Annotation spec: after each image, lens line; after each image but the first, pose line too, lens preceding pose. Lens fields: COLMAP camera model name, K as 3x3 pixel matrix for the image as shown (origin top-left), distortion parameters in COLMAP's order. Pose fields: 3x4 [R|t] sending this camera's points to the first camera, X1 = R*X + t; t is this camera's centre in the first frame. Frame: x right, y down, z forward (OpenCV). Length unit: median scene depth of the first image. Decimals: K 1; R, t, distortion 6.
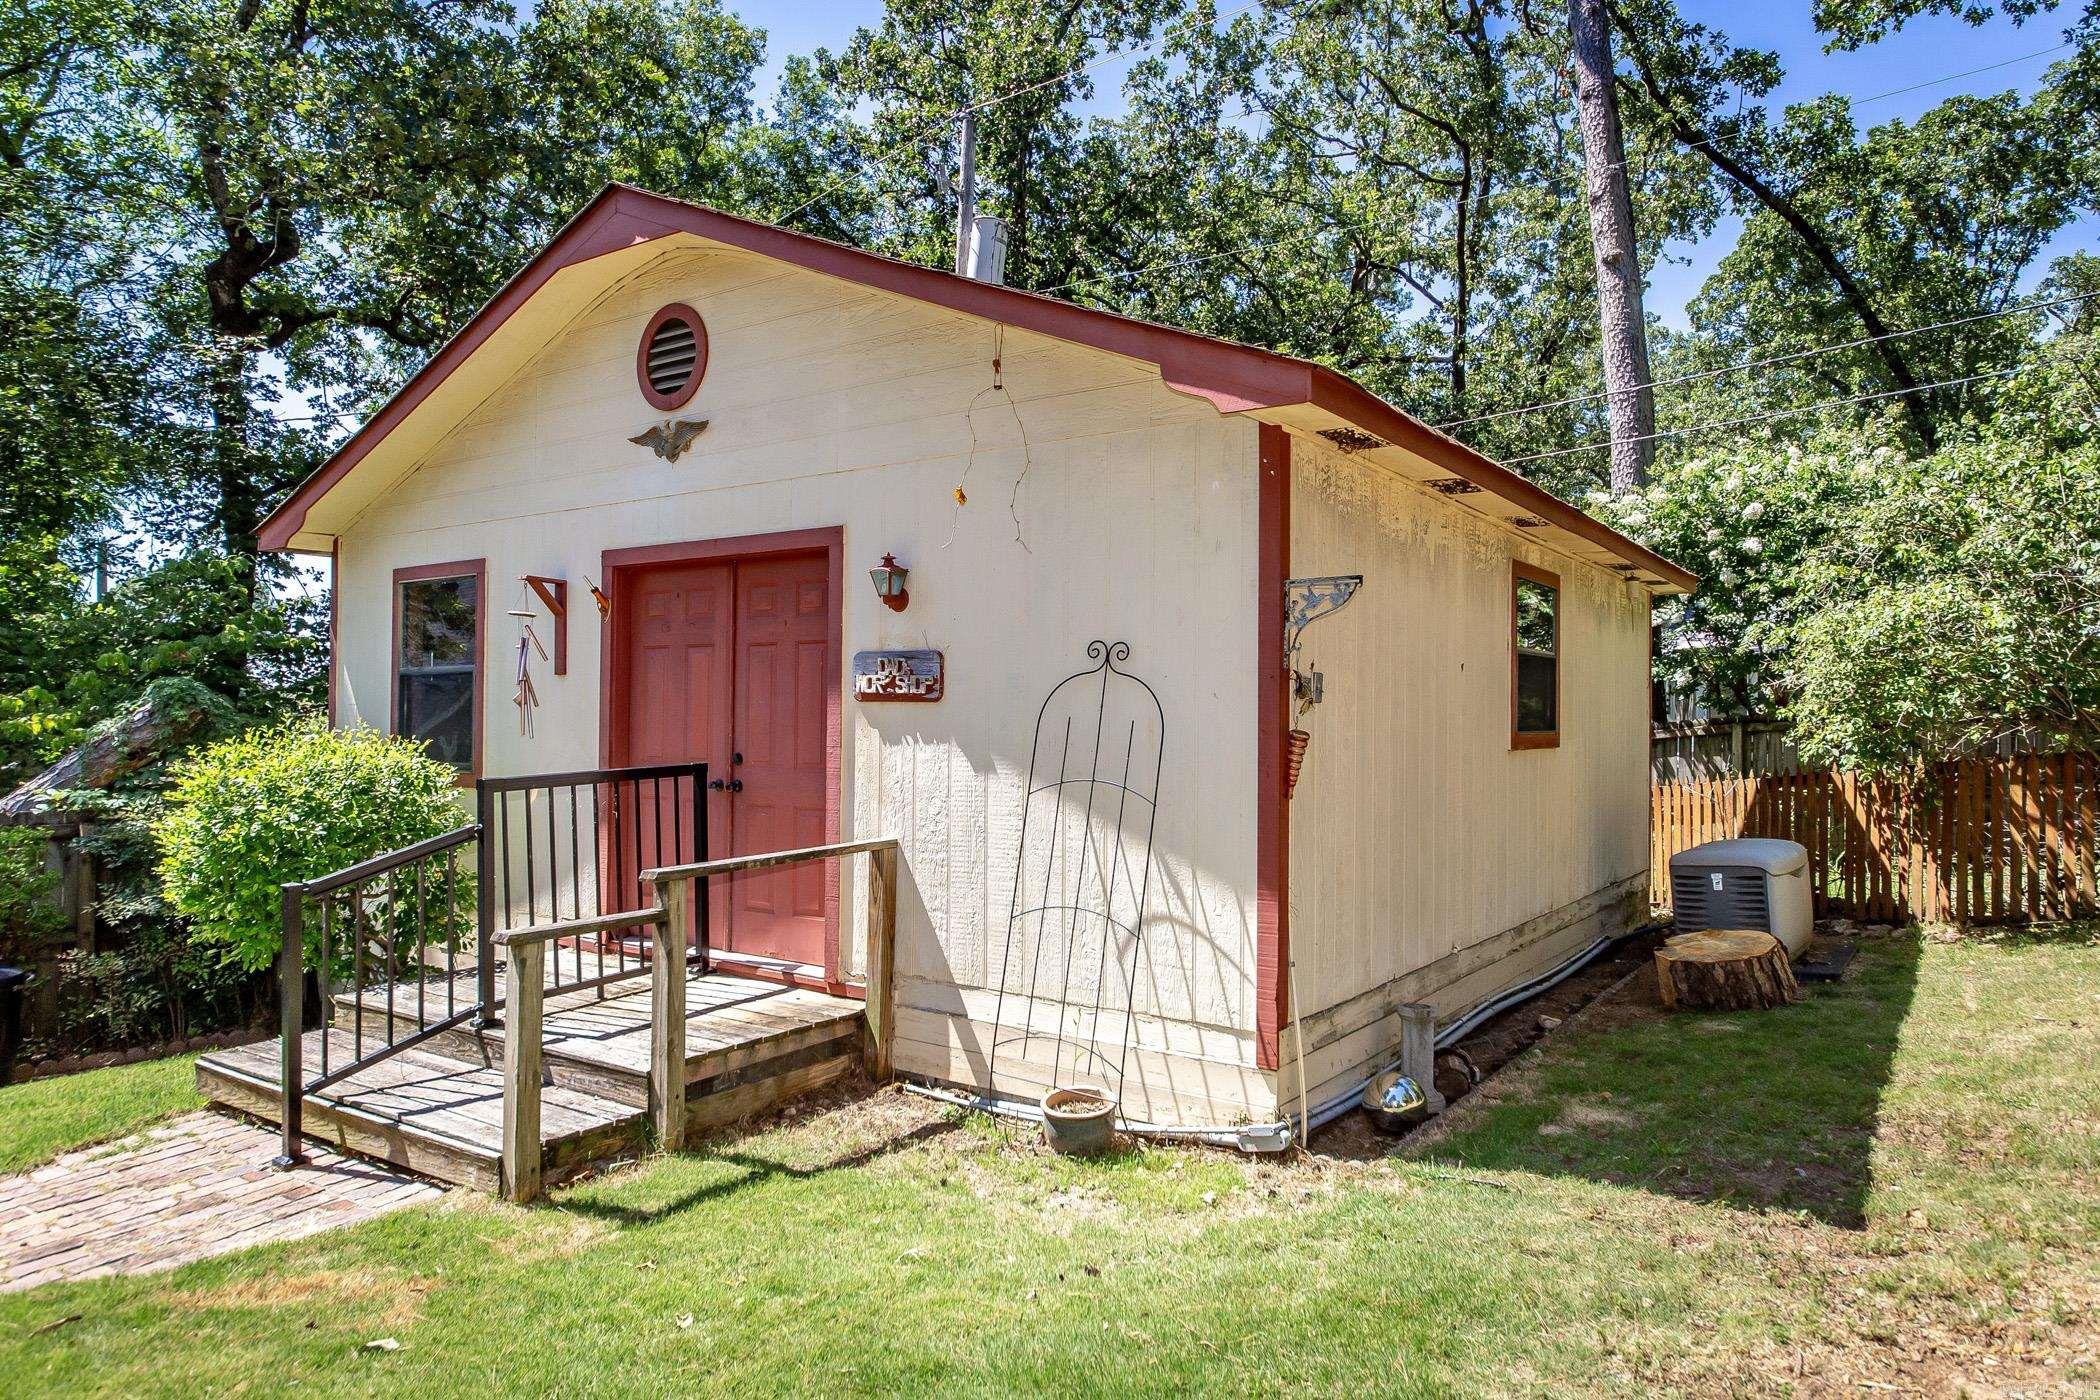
lens RADIAL K [[1371.3, 0, 1047.3], [0, 1371.3, 670.5], [0, 0, 1]] dist [0.002504, 0.003183]
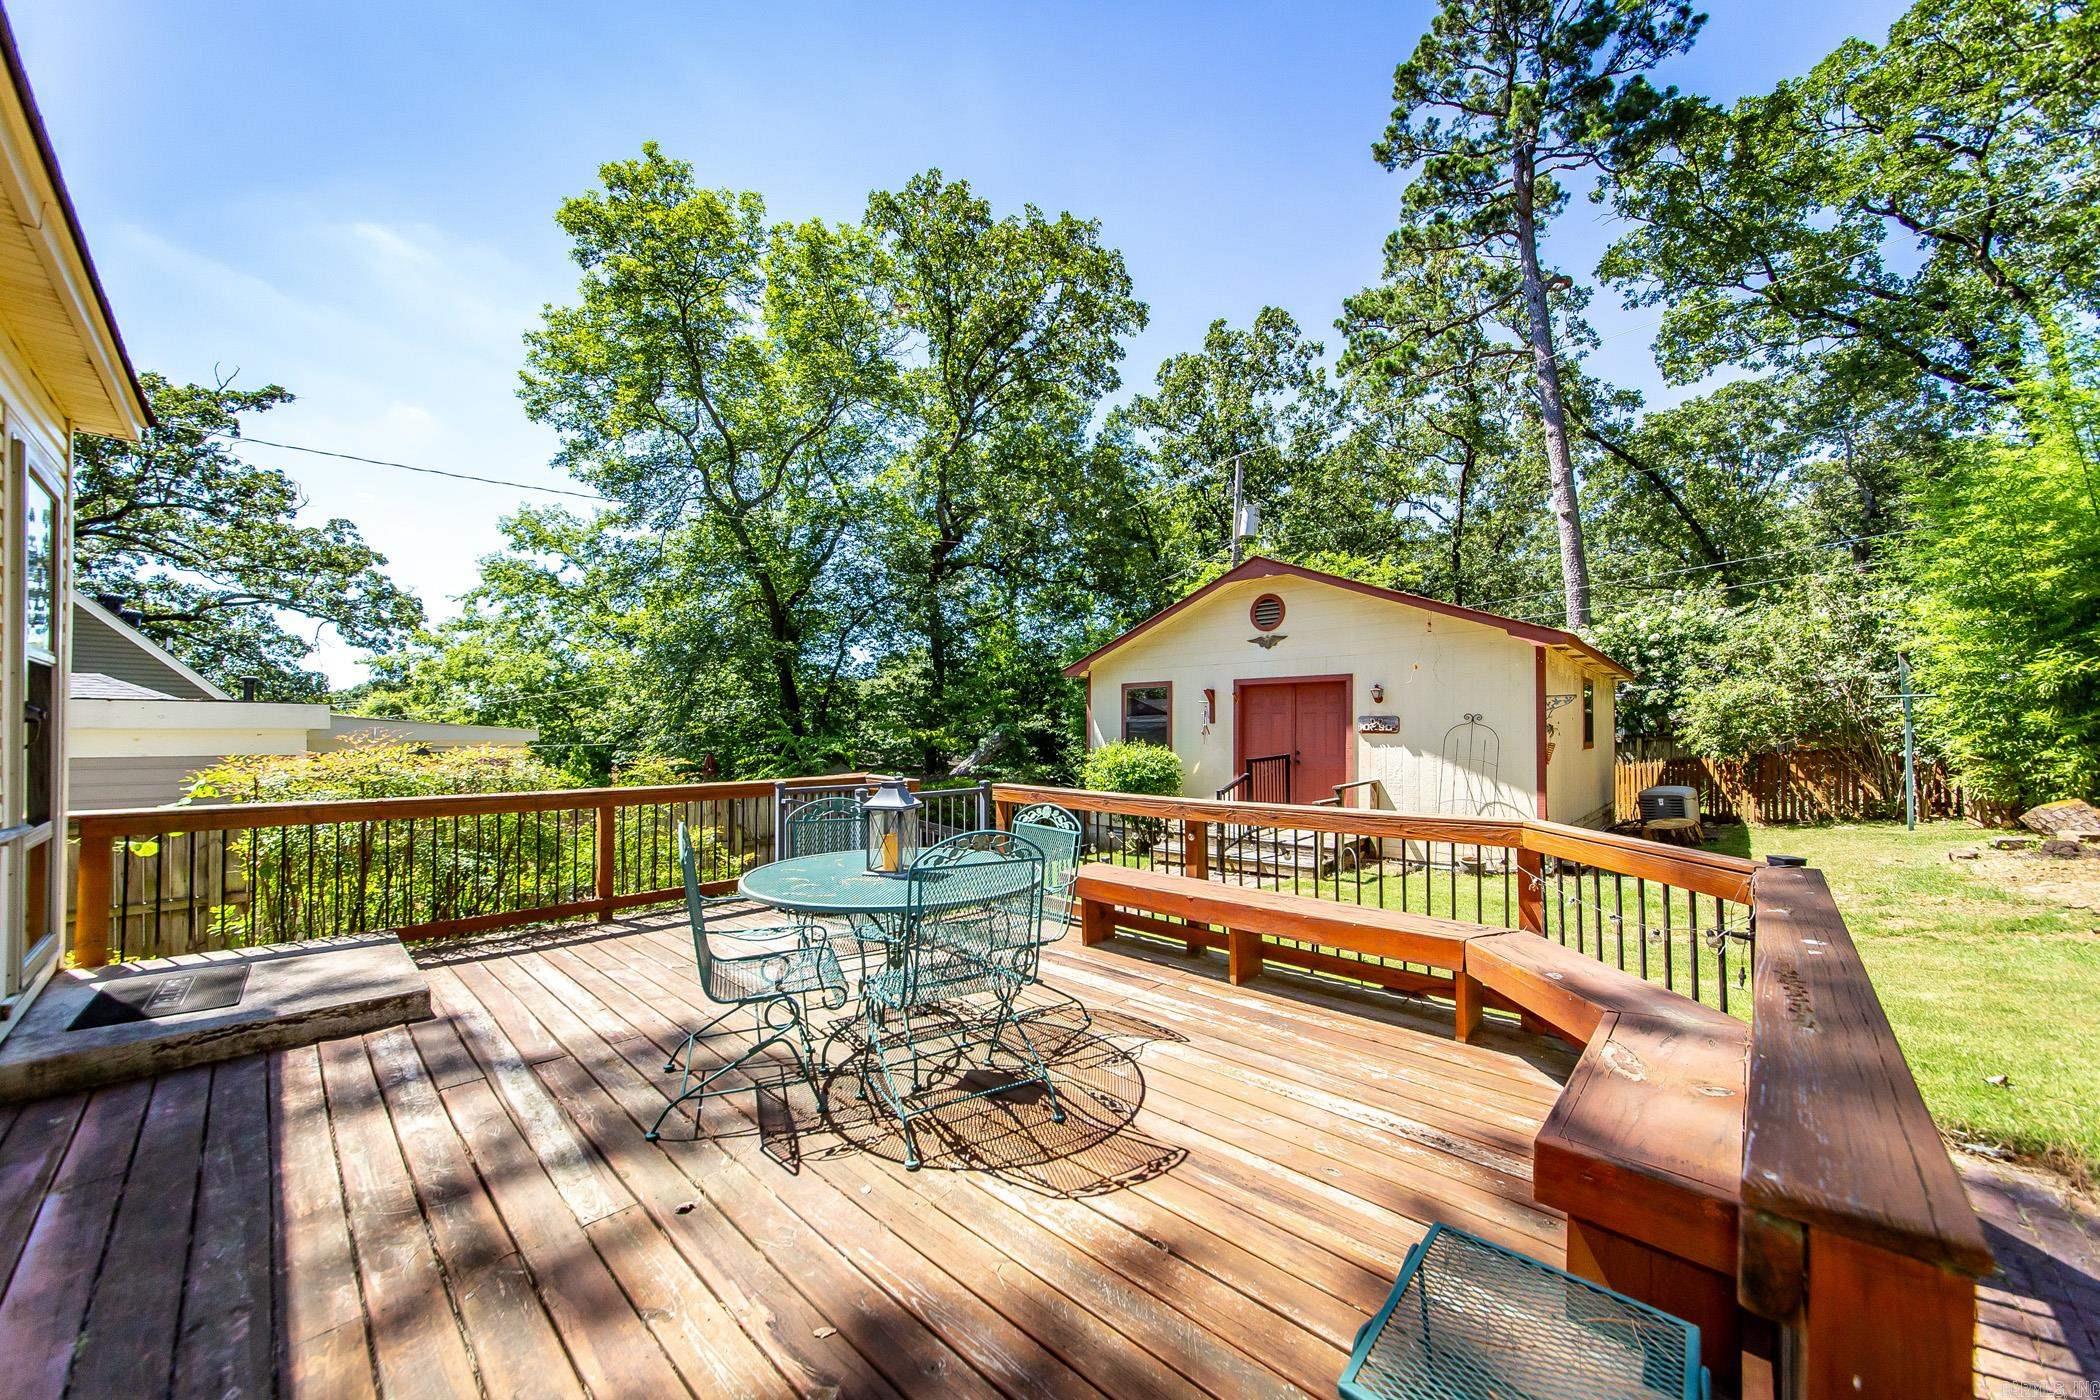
lens RADIAL K [[797.4, 0, 1050.0], [0, 797.4, 700.0], [0, 0, 1]] dist [0.055502, -0.022408]
pose [[0.994503, -0.009924, -0.104238, -0.381882], [0.009329, 0.999937, -0.006198, -0.026983], [0.104293, 0.005191, 0.994533, -0.491745]]
